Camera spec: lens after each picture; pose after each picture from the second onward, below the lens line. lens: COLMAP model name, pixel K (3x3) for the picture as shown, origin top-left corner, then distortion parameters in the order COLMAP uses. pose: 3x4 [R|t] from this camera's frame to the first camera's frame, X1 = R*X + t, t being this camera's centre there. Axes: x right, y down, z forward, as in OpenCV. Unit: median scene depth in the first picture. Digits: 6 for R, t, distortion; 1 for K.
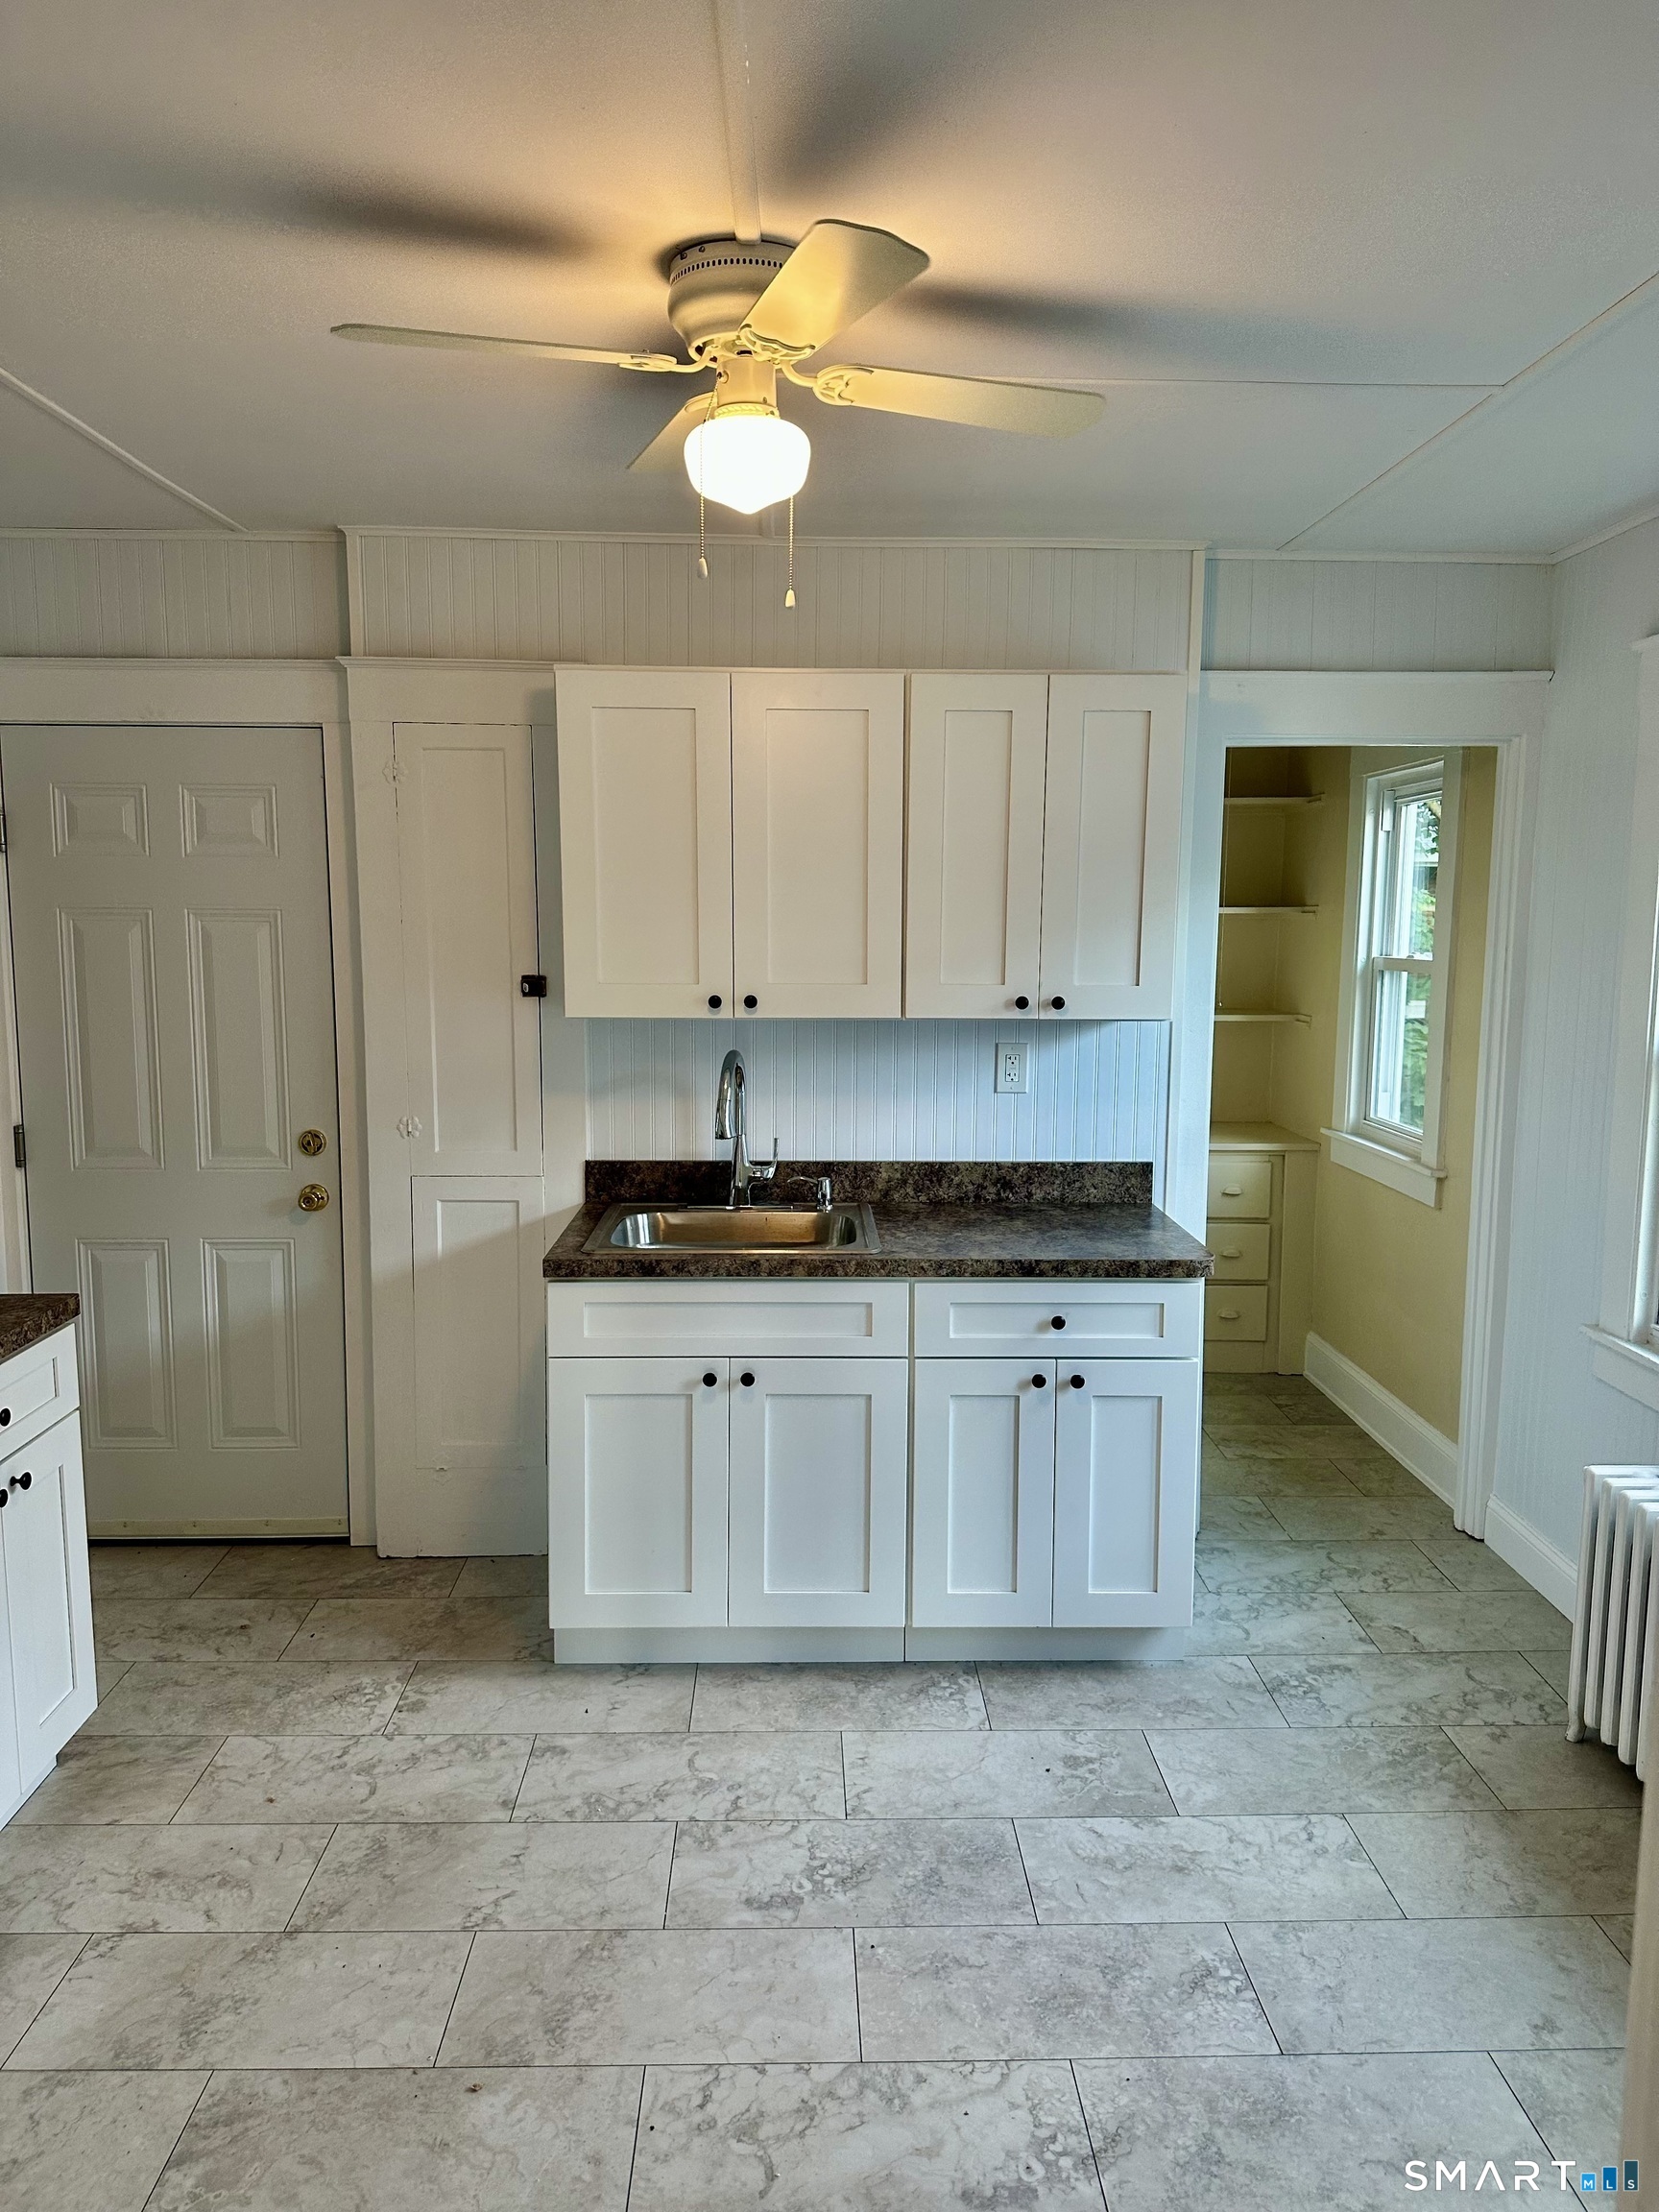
lens RADIAL K [[1573.1, 0, 823.6], [0, 1573.1, 1098.0], [0, 0, 1]] dist [-0.002070, -0.010378]
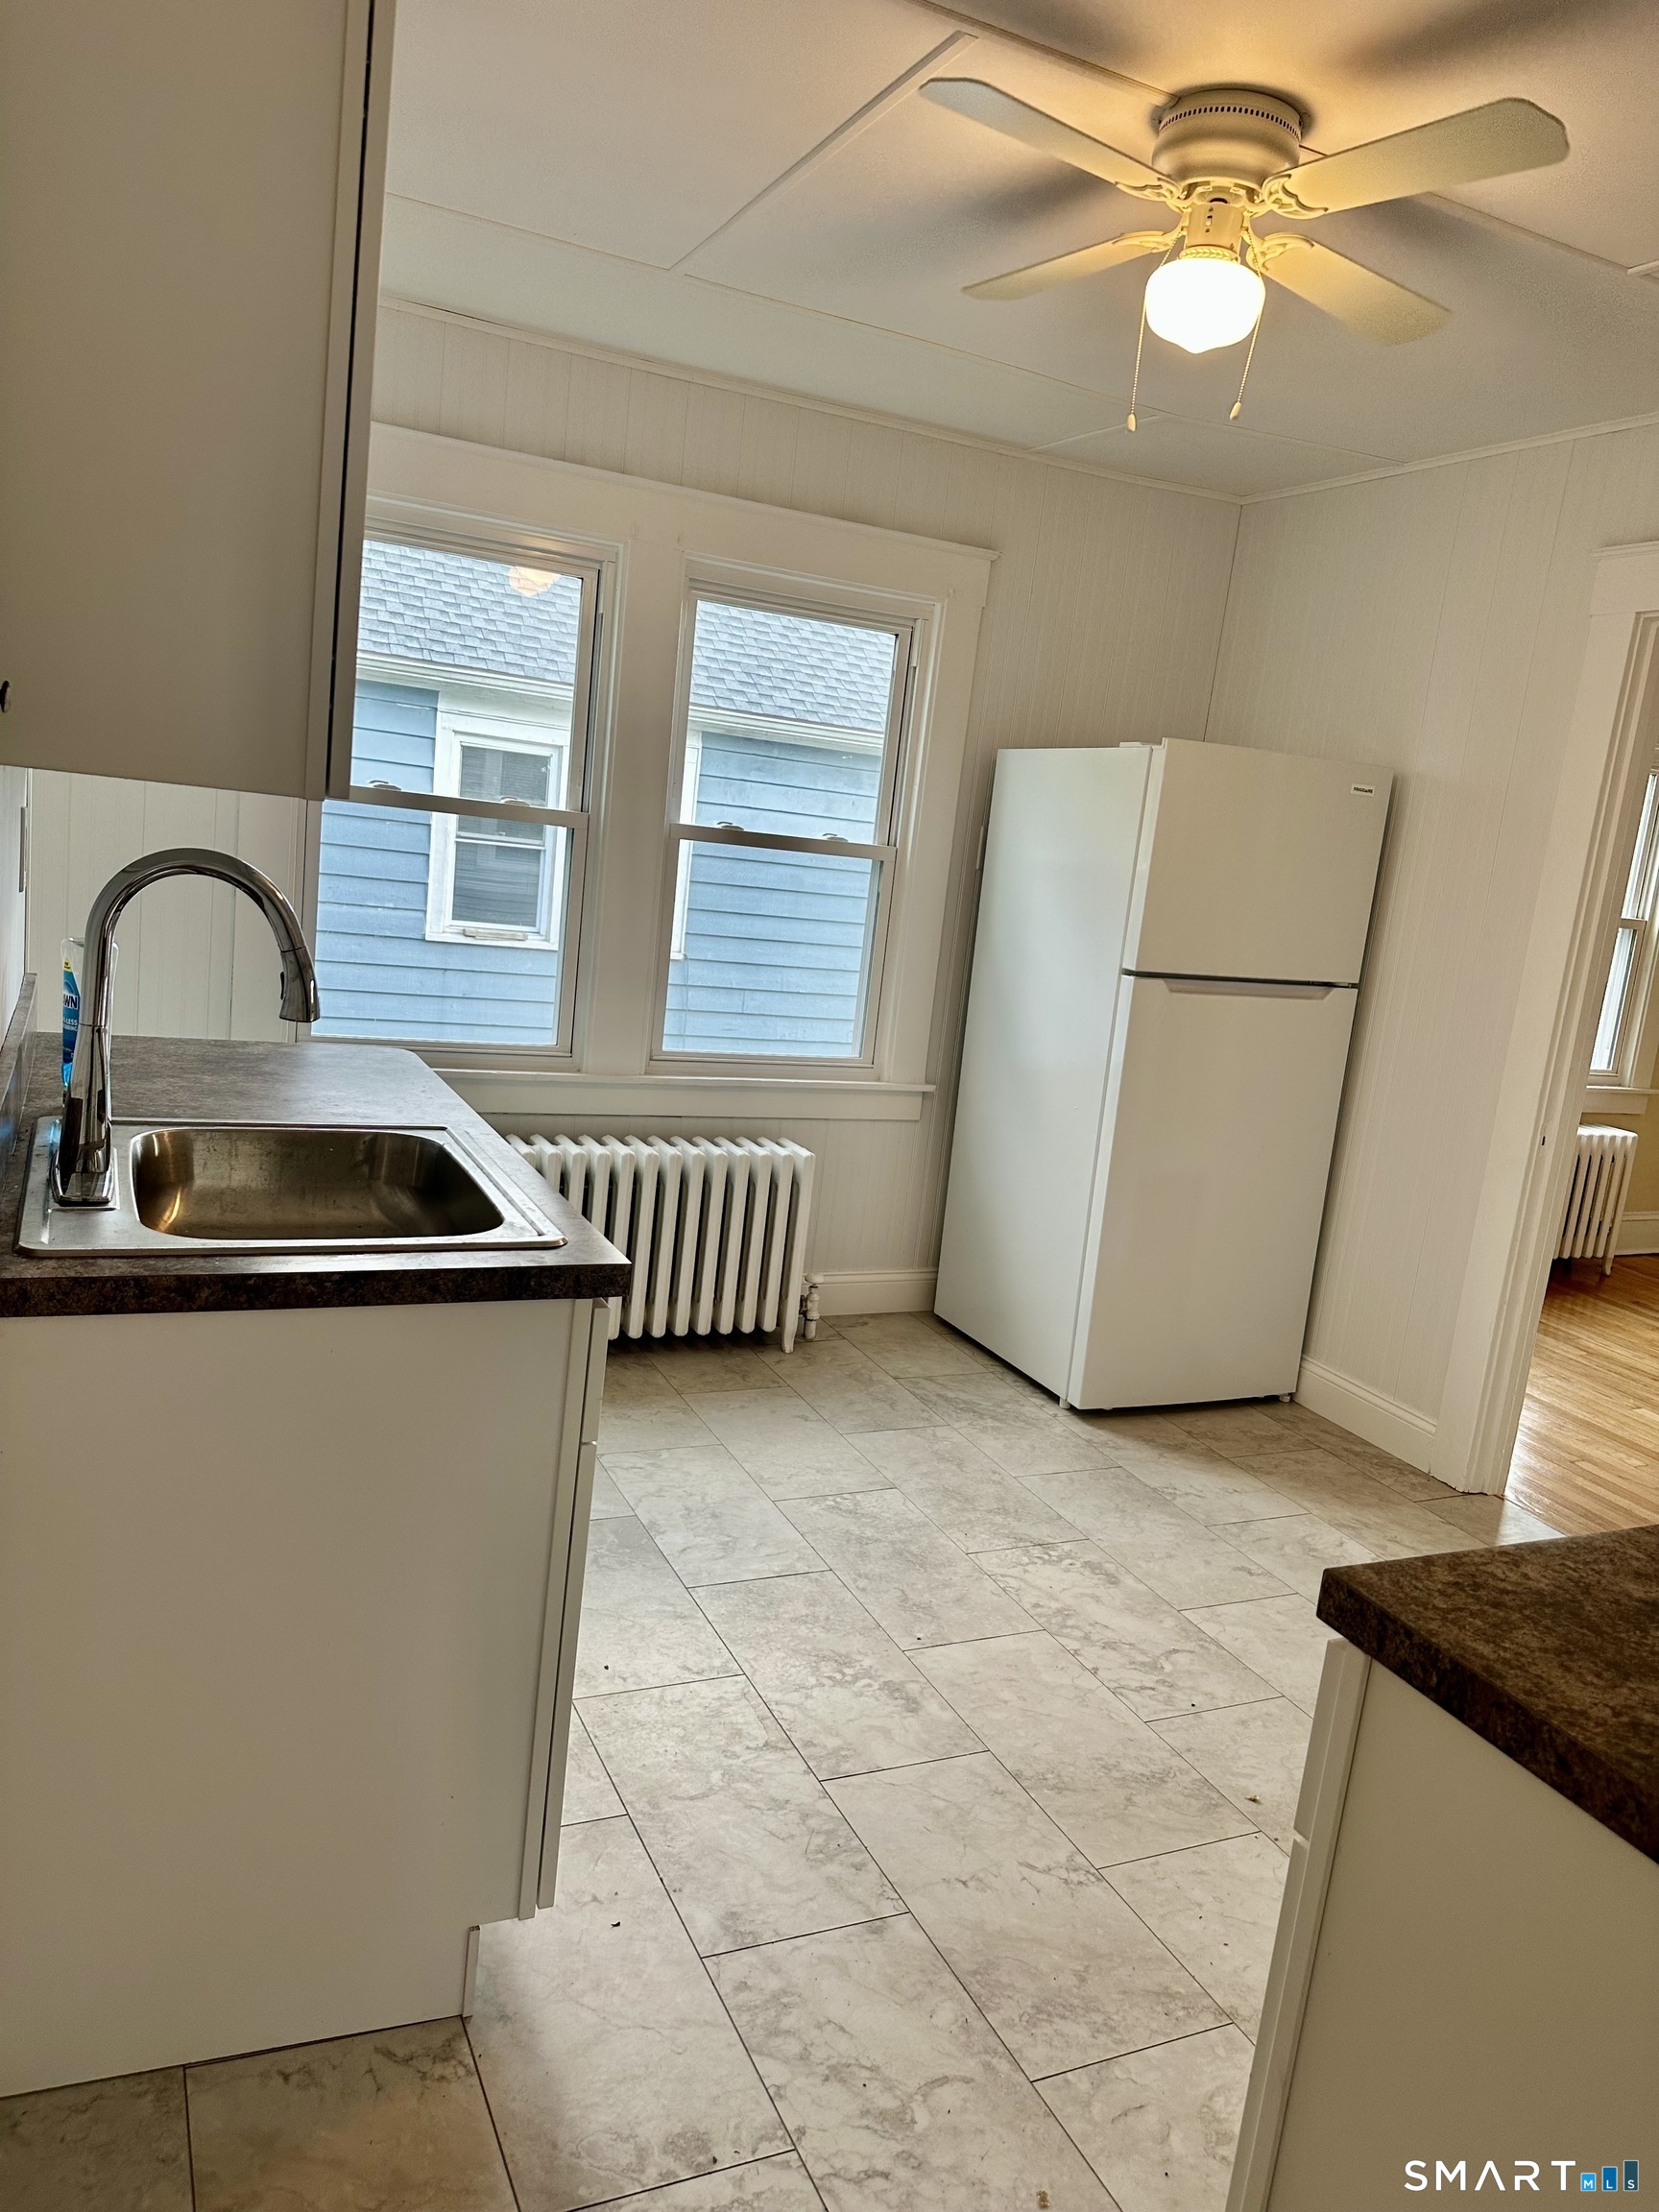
lens RADIAL K [[1573.1, 0, 823.6], [0, 1573.1, 1098.0], [0, 0, 1]] dist [-0.002070, -0.010378]
pose [[-0.391757, -0.219031, 0.893617, -0.780888], [-0.002447, 0.971495, 0.237046, -0.101154], [-0.920066, 0.090677, -0.381126, 1.301441]]
